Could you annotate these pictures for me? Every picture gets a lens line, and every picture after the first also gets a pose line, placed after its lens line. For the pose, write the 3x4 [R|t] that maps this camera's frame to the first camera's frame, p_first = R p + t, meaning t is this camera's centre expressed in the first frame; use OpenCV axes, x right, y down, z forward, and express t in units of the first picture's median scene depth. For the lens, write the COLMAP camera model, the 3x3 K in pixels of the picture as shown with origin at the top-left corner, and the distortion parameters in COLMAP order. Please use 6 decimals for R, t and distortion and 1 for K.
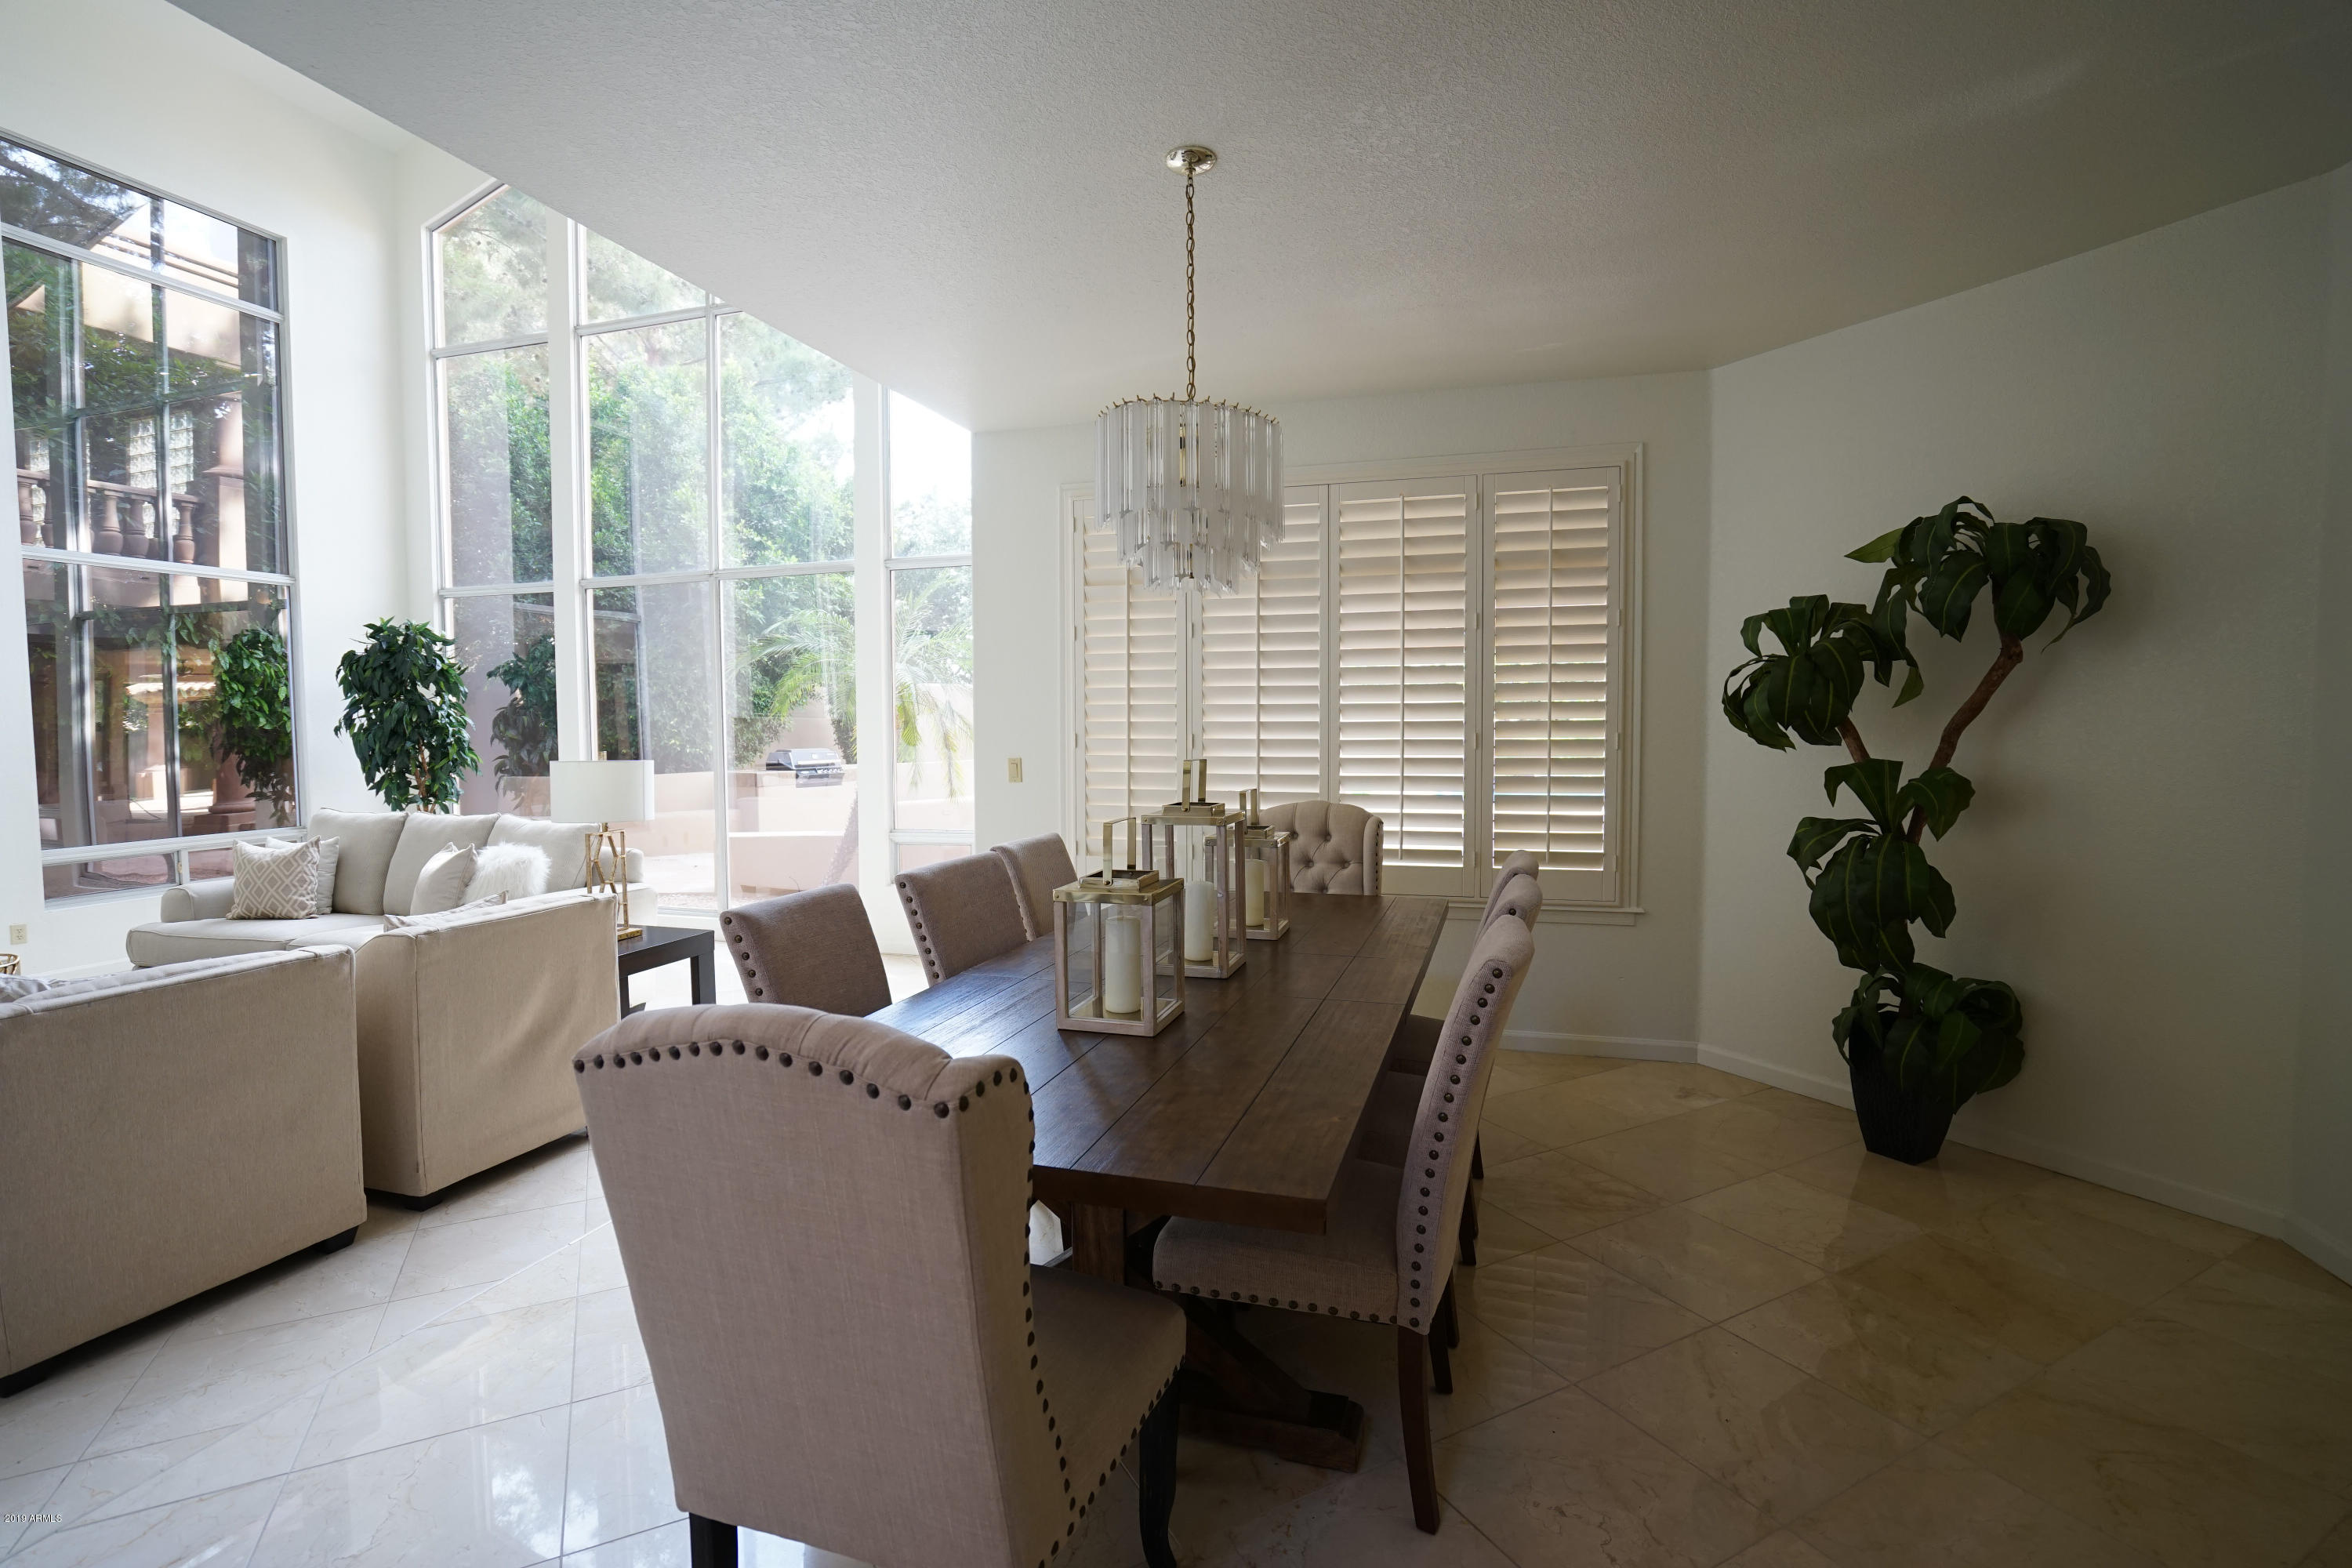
lens RADIAL K [[1077.3, 0, 1174.0], [0, 1077.3, 785.0], [0, 0, 1]] dist [-0.049159, 0.015037]
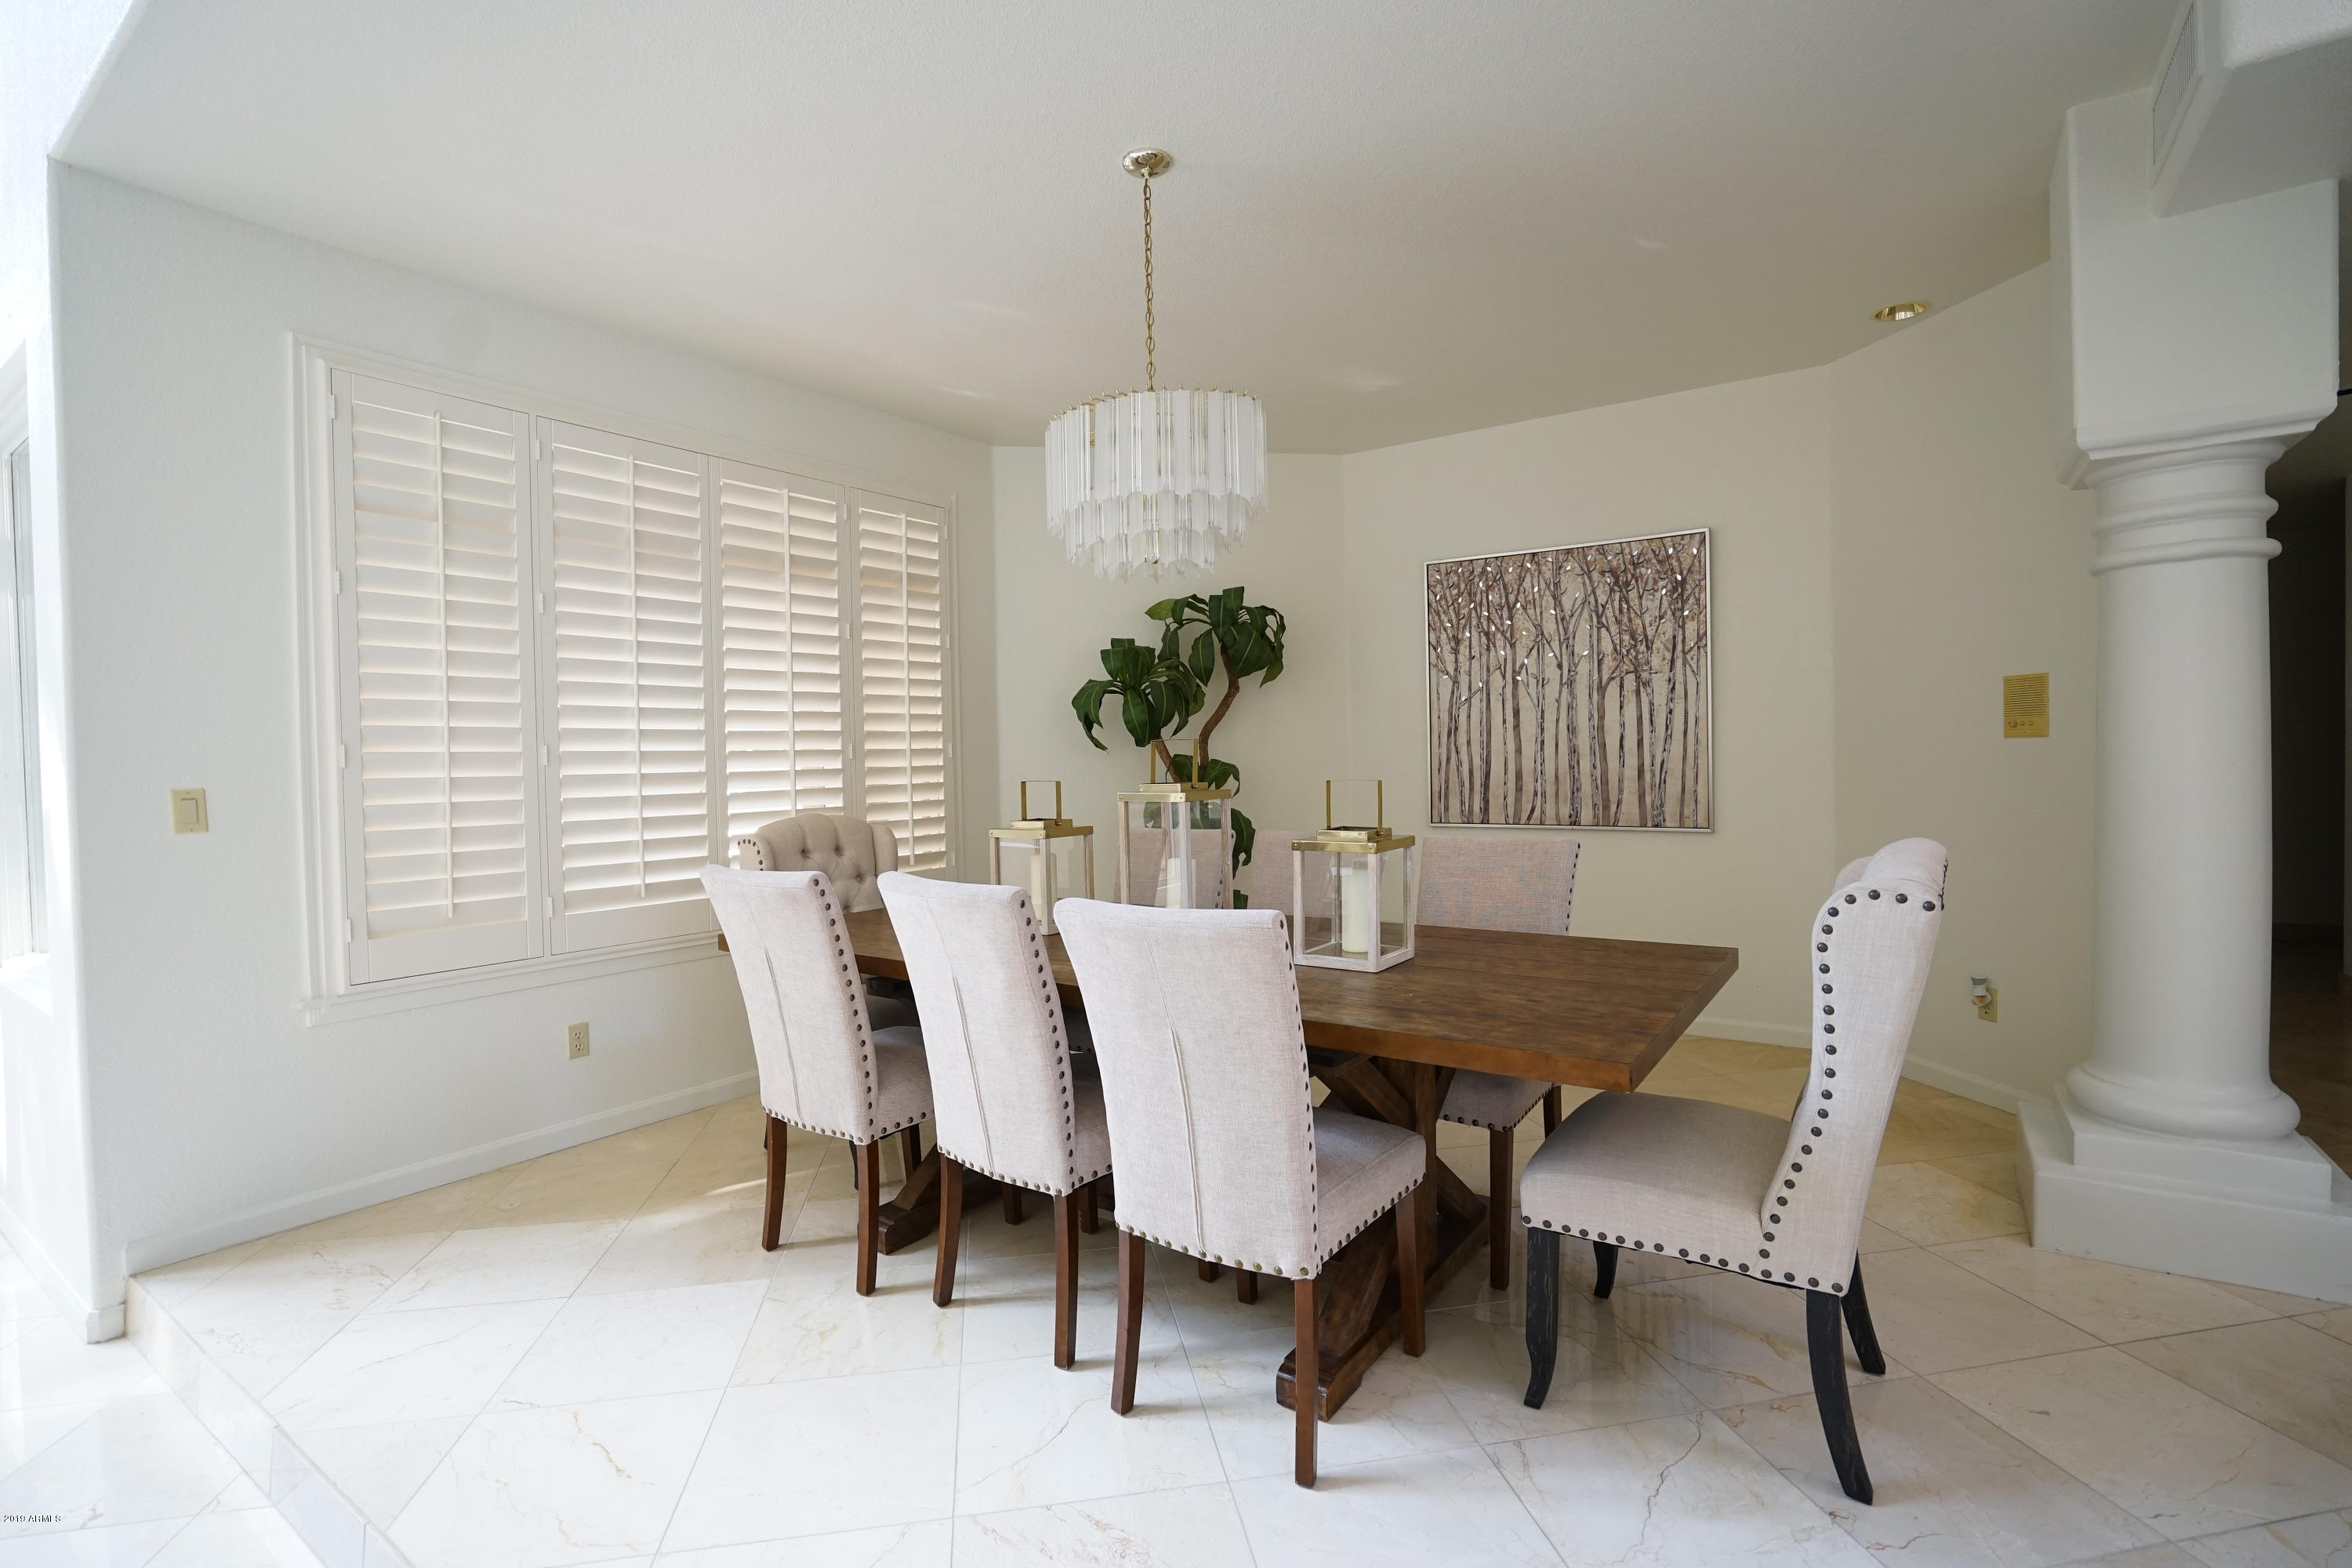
lens RADIAL K [[1077.3, 0, 1182.9], [0, 1077.3, 778.3], [0, 0, 1]] dist [-0.049159, 0.015037]
pose [[0.327457, -0.018035, 0.944694, -0.575086], [0.075307, 0.997135, -0.007067, 0.014233], [-0.941860, 0.073457, 0.327877, 0.401703]]
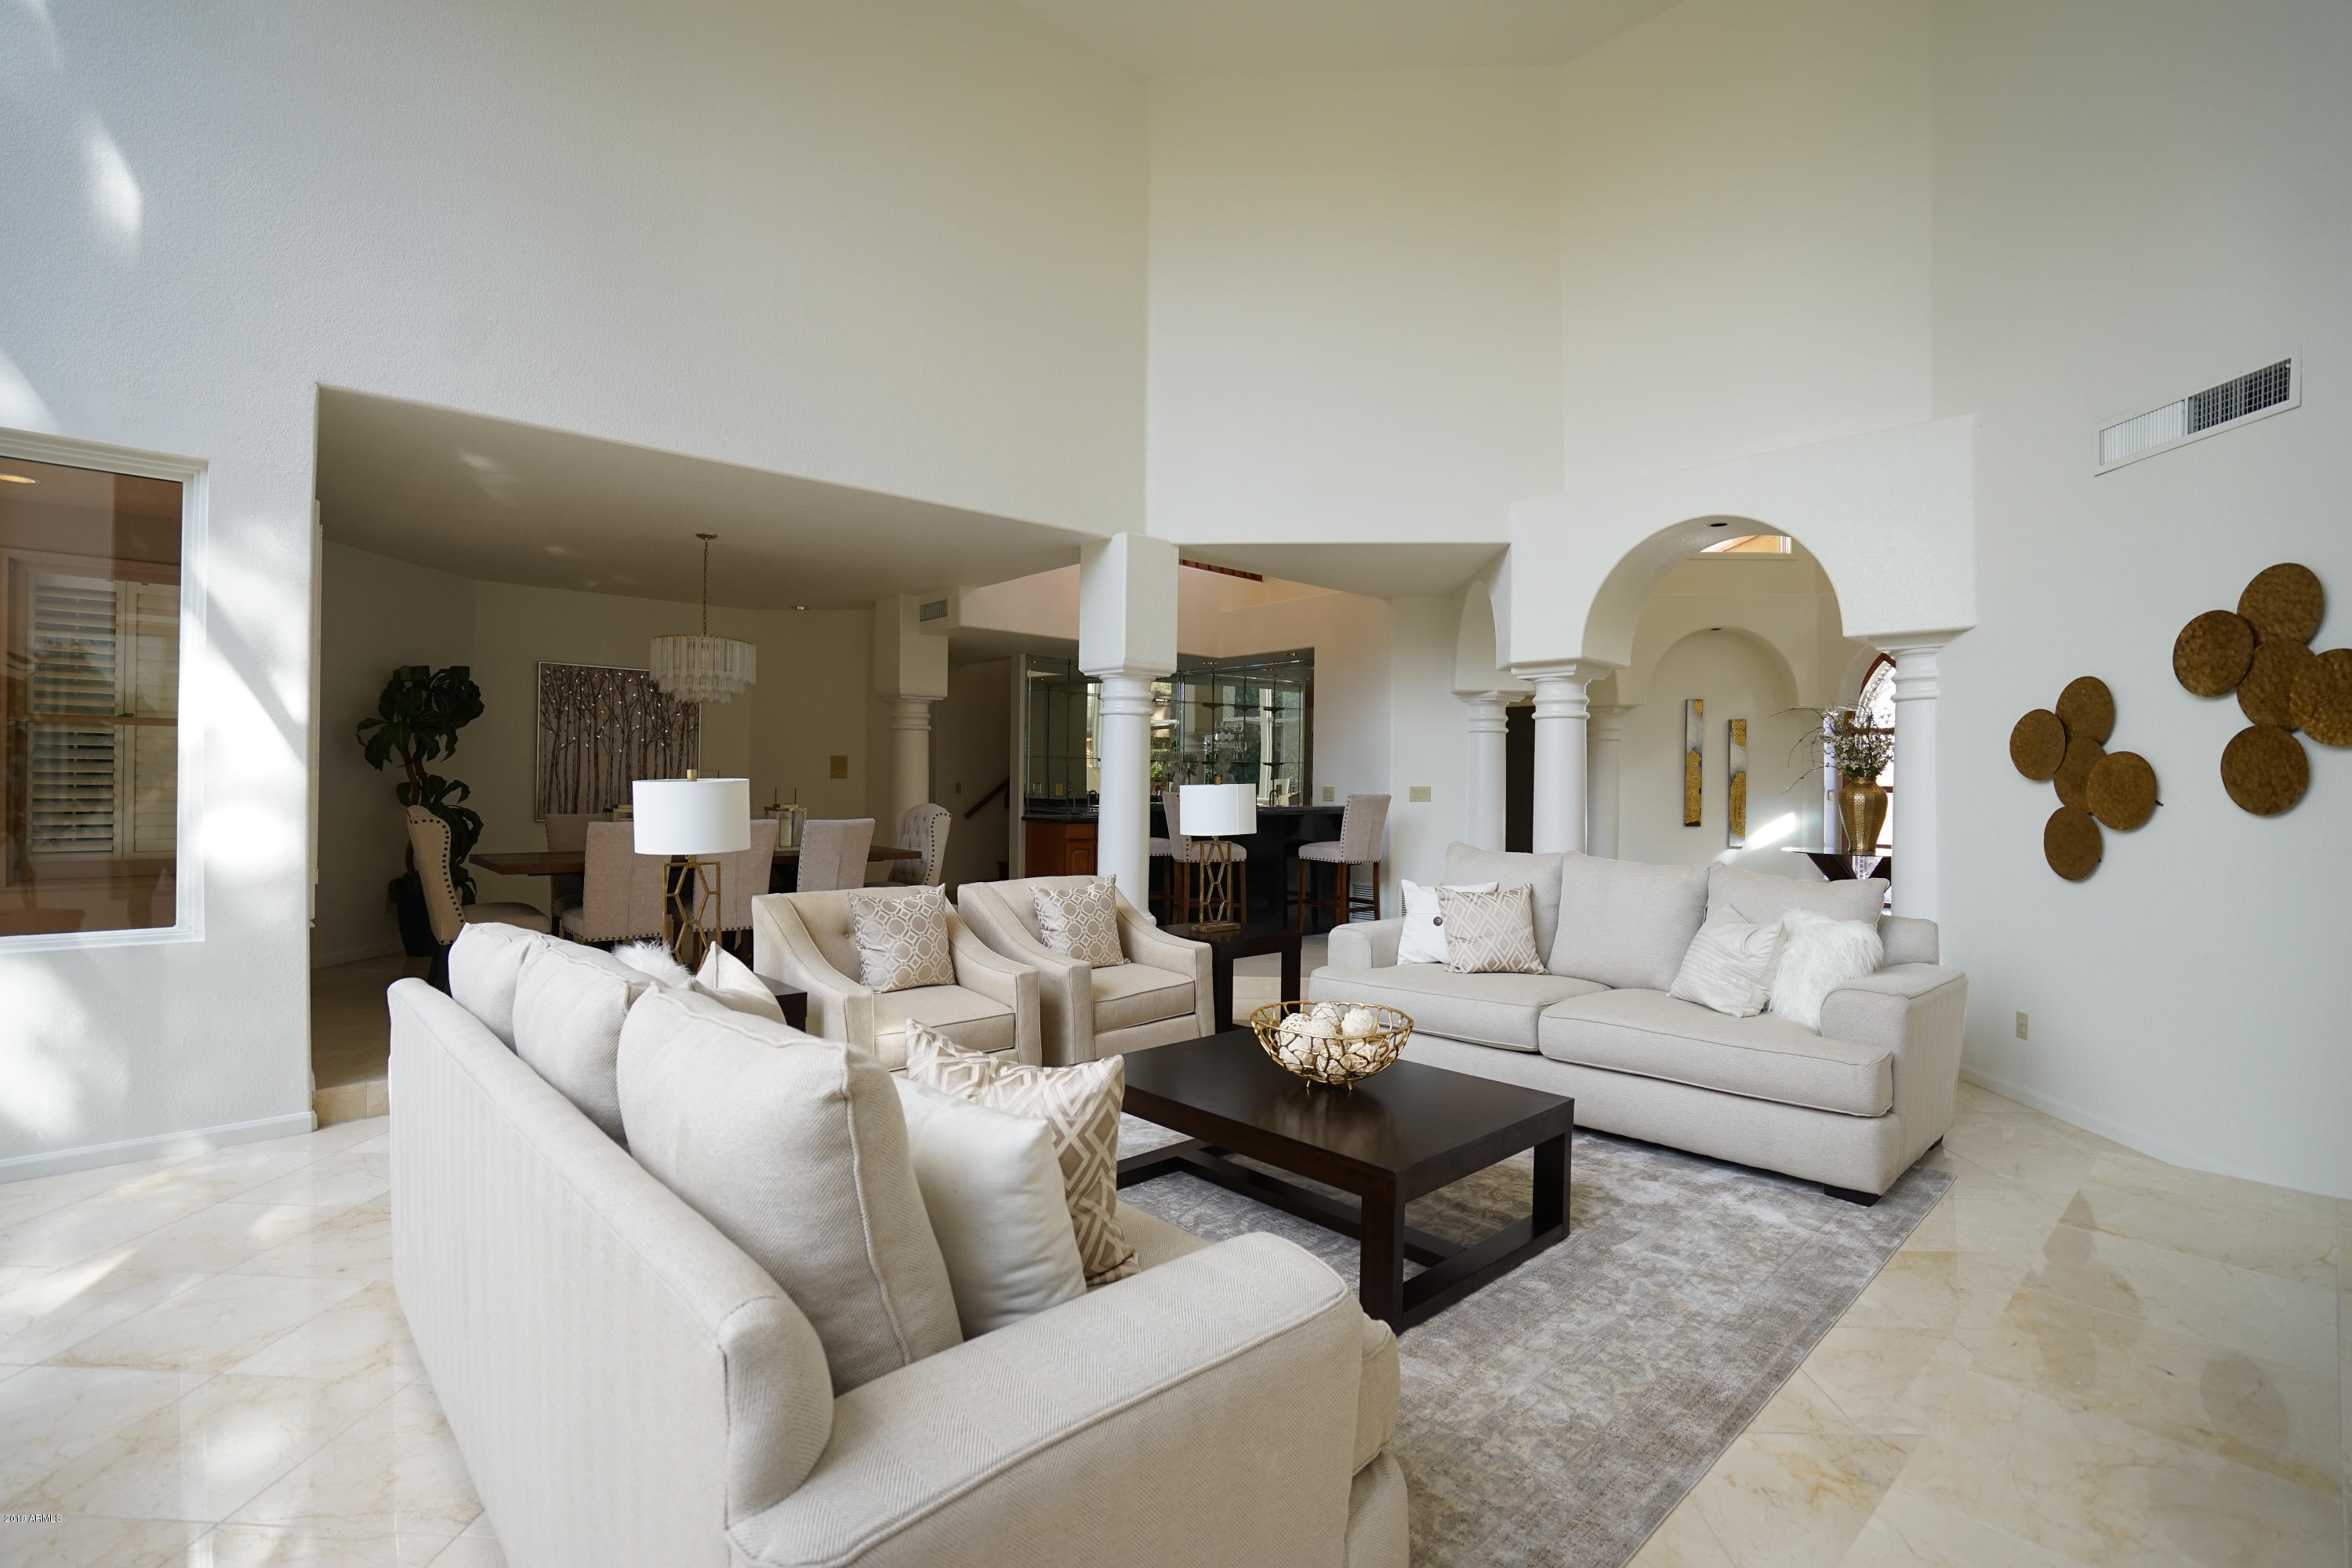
lens RADIAL K [[1077.3, 0, 1188.6], [0, 1077.3, 783.7], [0, 0, 1]] dist [-0.049159, 0.015037]
pose [[-0.848171, -0.003573, 0.529711, -1.289413], [0.026742, 0.998413, 0.049553, -0.044880], [-0.529048, 0.056195, -0.846729, 1.397112]]
